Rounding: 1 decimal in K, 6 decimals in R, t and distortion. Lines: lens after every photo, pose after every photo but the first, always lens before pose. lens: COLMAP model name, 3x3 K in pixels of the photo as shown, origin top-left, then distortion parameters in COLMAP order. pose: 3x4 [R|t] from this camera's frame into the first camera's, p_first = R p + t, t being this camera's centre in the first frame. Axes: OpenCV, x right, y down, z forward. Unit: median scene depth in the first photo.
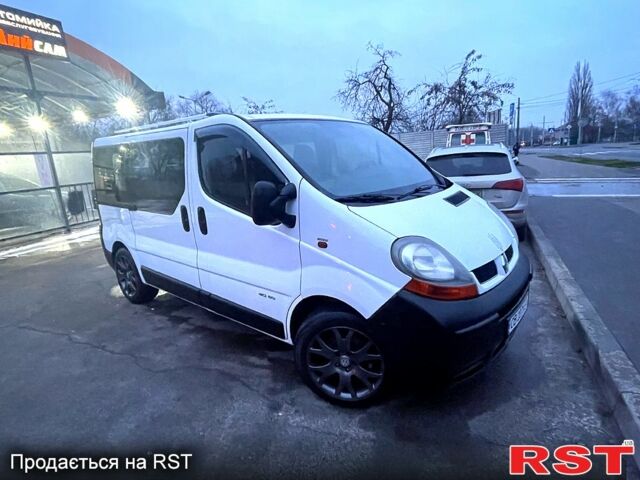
lens RADIAL K [[381.9, 0, 320.0], [0, 381.9, 240.0], [0, 0, 1]] dist [-0.002468, -0.000779]
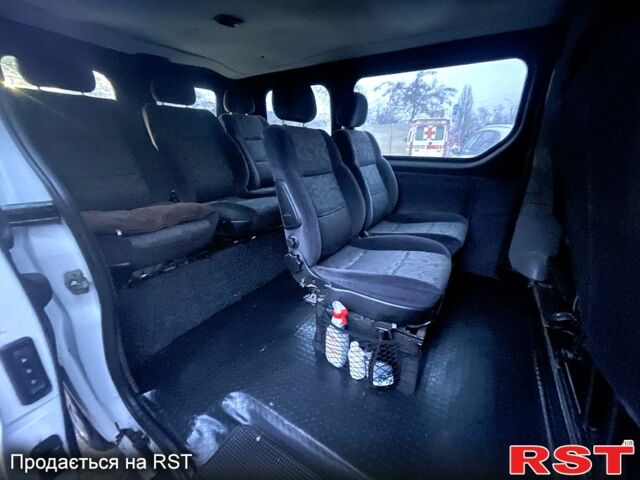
lens RADIAL K [[238.3, 0, 320.0], [0, 238.3, 240.0], [0, 0, 1]] dist [0.000269, 0.000034]
pose [[0.992219, -0.000136, 0.124507, -0.038112], [-0.020136, 0.986660, 0.161545, -0.040193], [-0.122868, -0.162795, 0.978980, 0.237654]]
